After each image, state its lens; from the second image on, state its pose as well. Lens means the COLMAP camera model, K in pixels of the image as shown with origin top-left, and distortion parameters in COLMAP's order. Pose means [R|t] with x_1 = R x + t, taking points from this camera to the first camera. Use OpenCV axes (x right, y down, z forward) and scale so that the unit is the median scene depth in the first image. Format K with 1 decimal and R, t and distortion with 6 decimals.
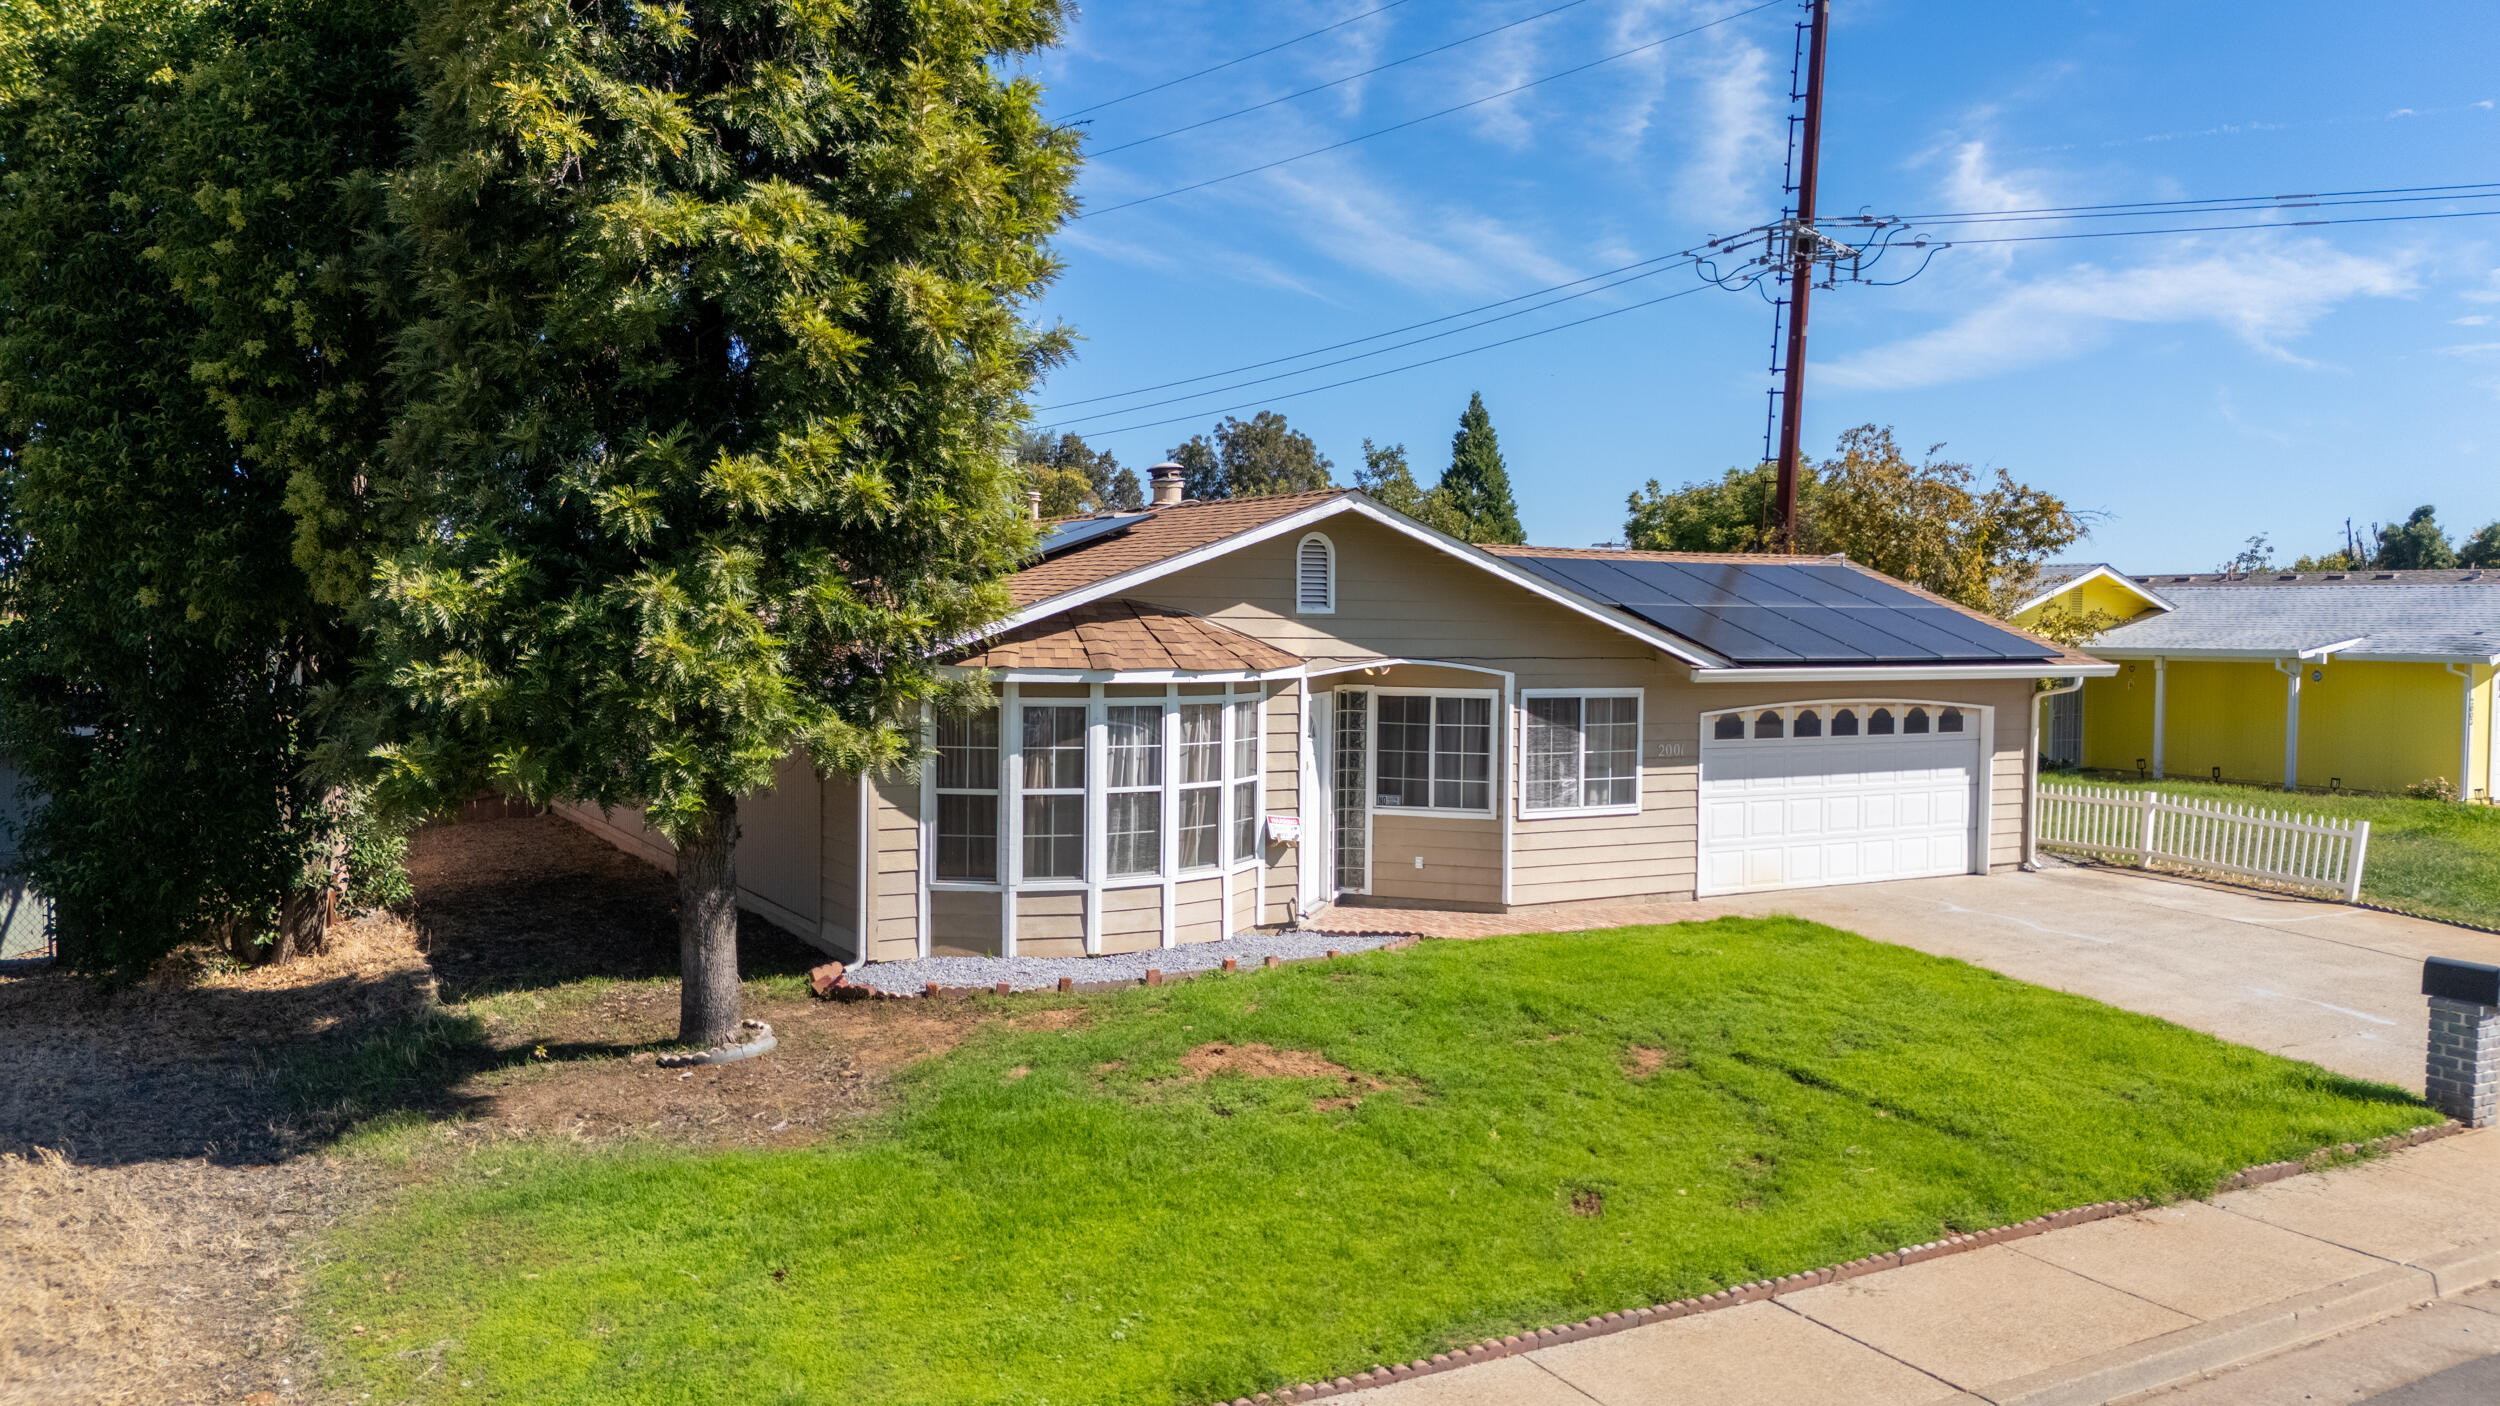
lens RADIAL K [[1861.2, 0, 1262.7], [0, 1861.2, 699.1], [0, 0, 1]] dist [0.094061, -0.113418]
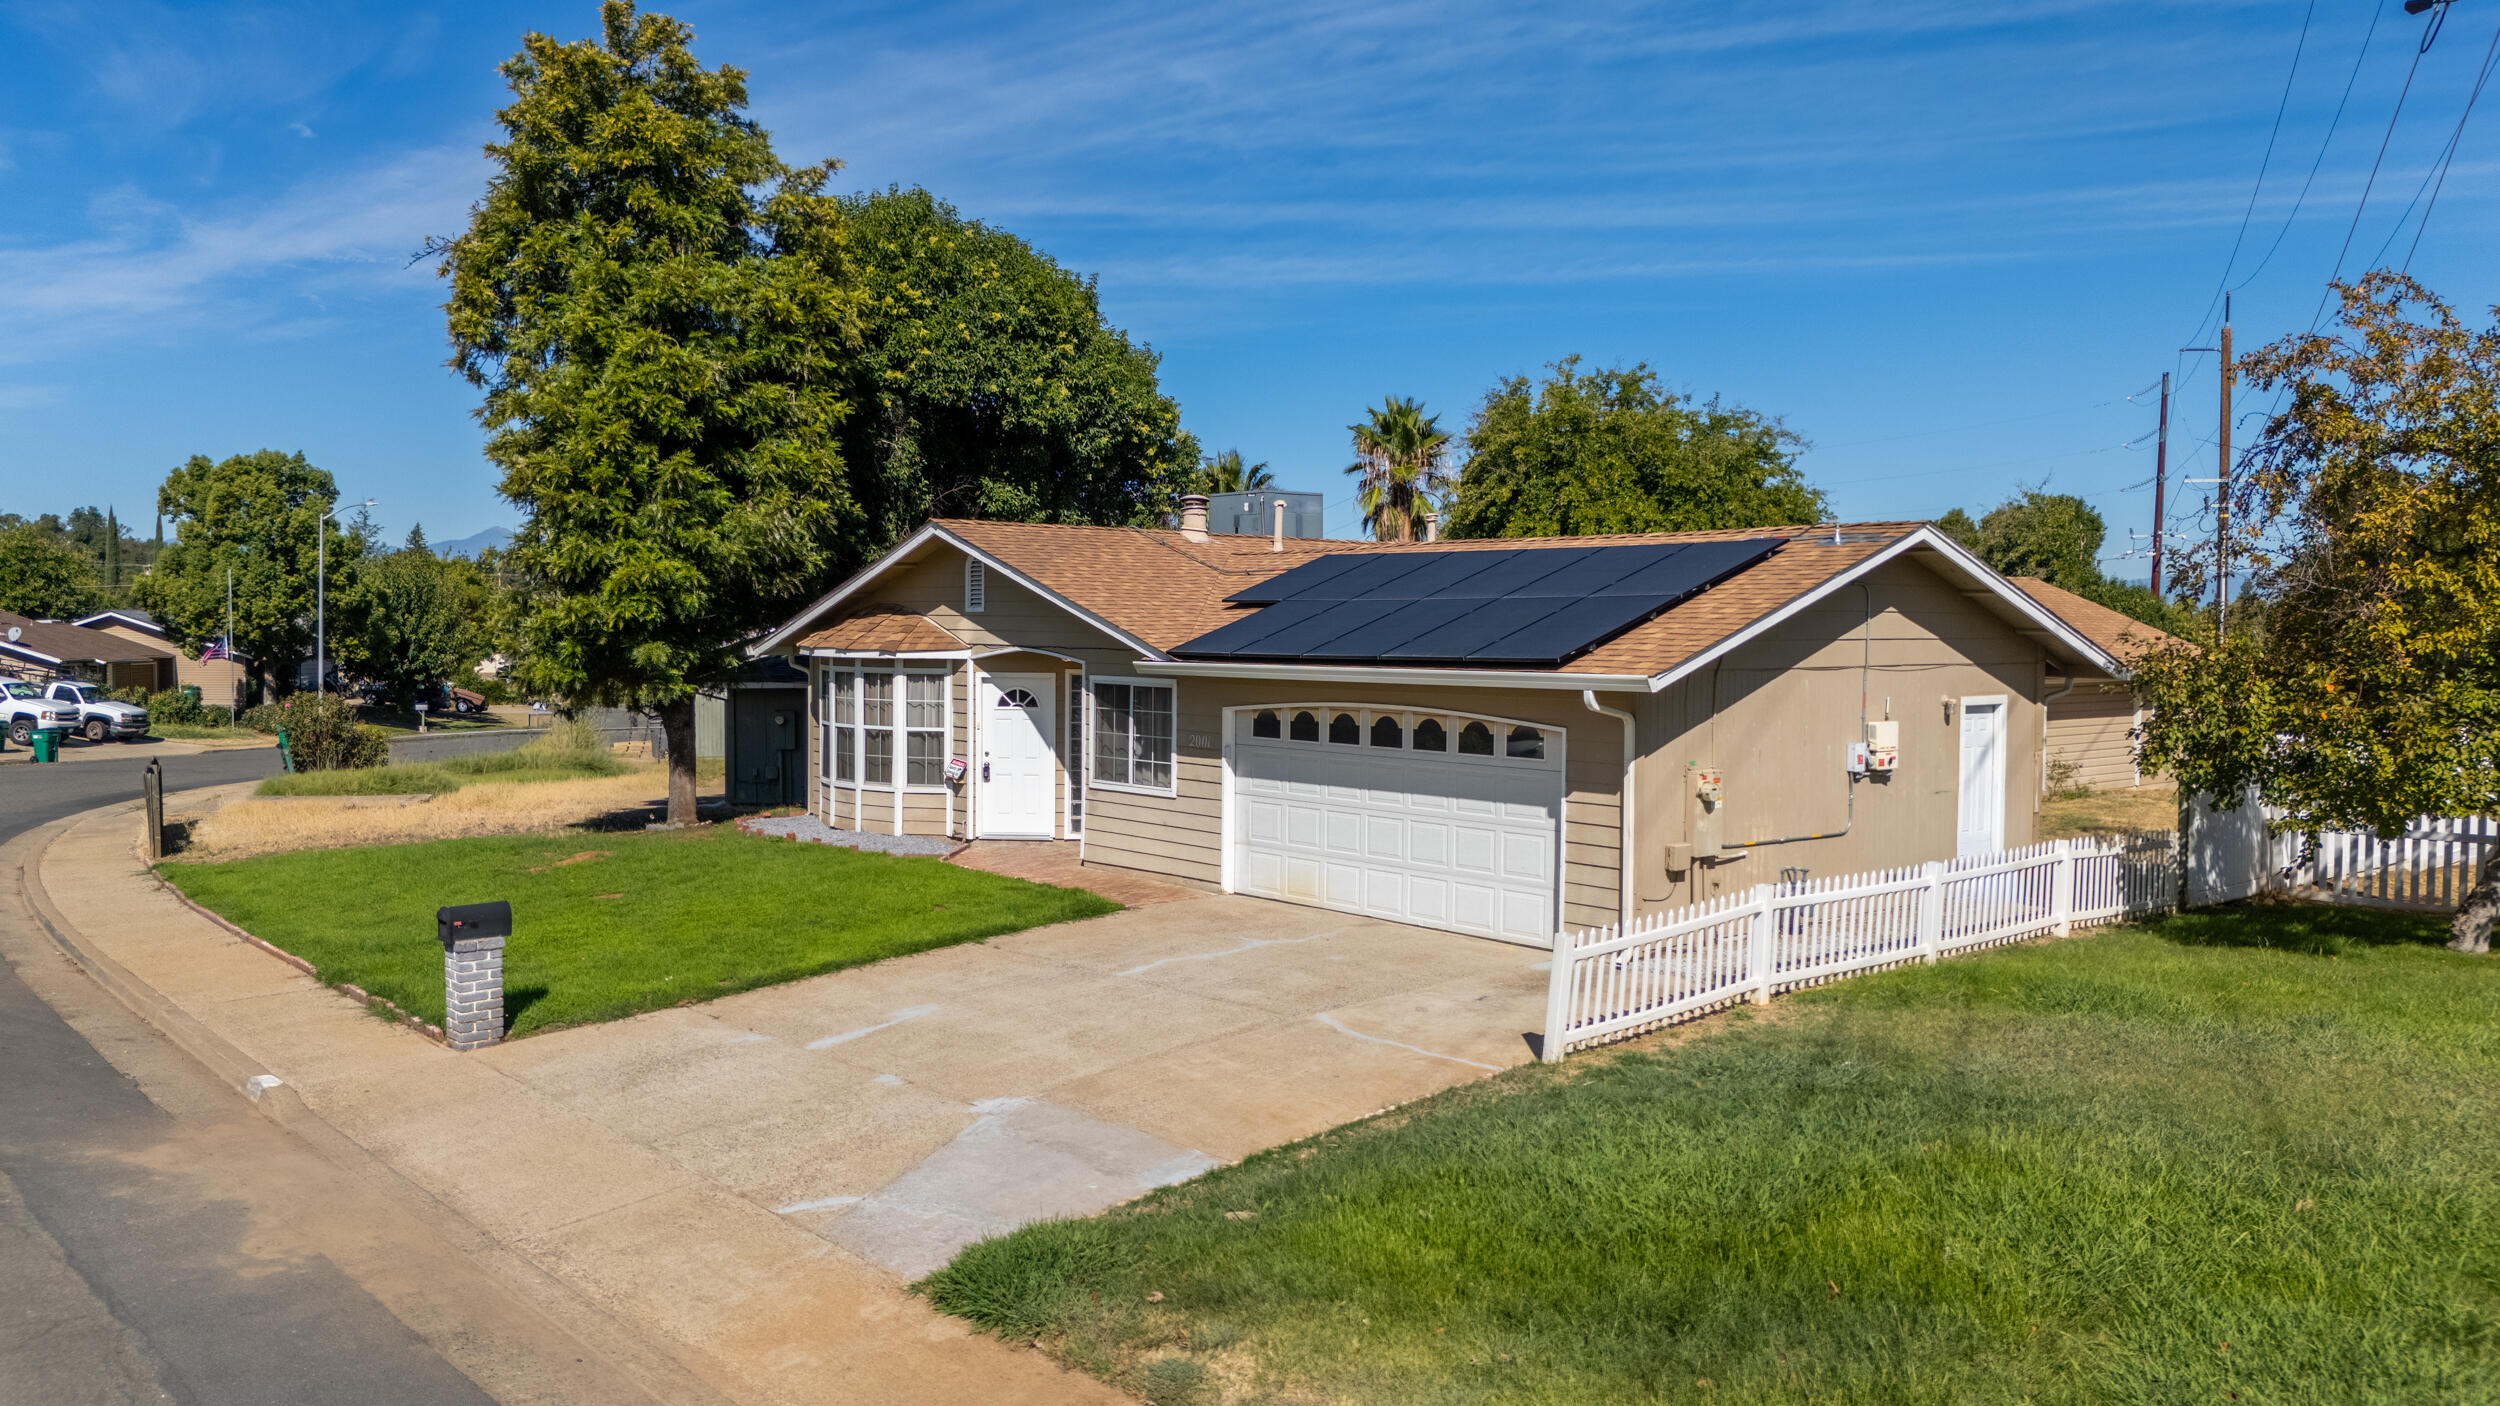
lens RADIAL K [[1861.2, 0, 1262.7], [0, 1861.2, 699.1], [0, 0, 1]] dist [0.094061, -0.113418]
pose [[0.182870, 0.032523, -0.982599, 1.298825], [-0.046044, 0.998639, 0.024484, -0.023790], [0.982058, 0.040765, 0.184119, 0.892212]]
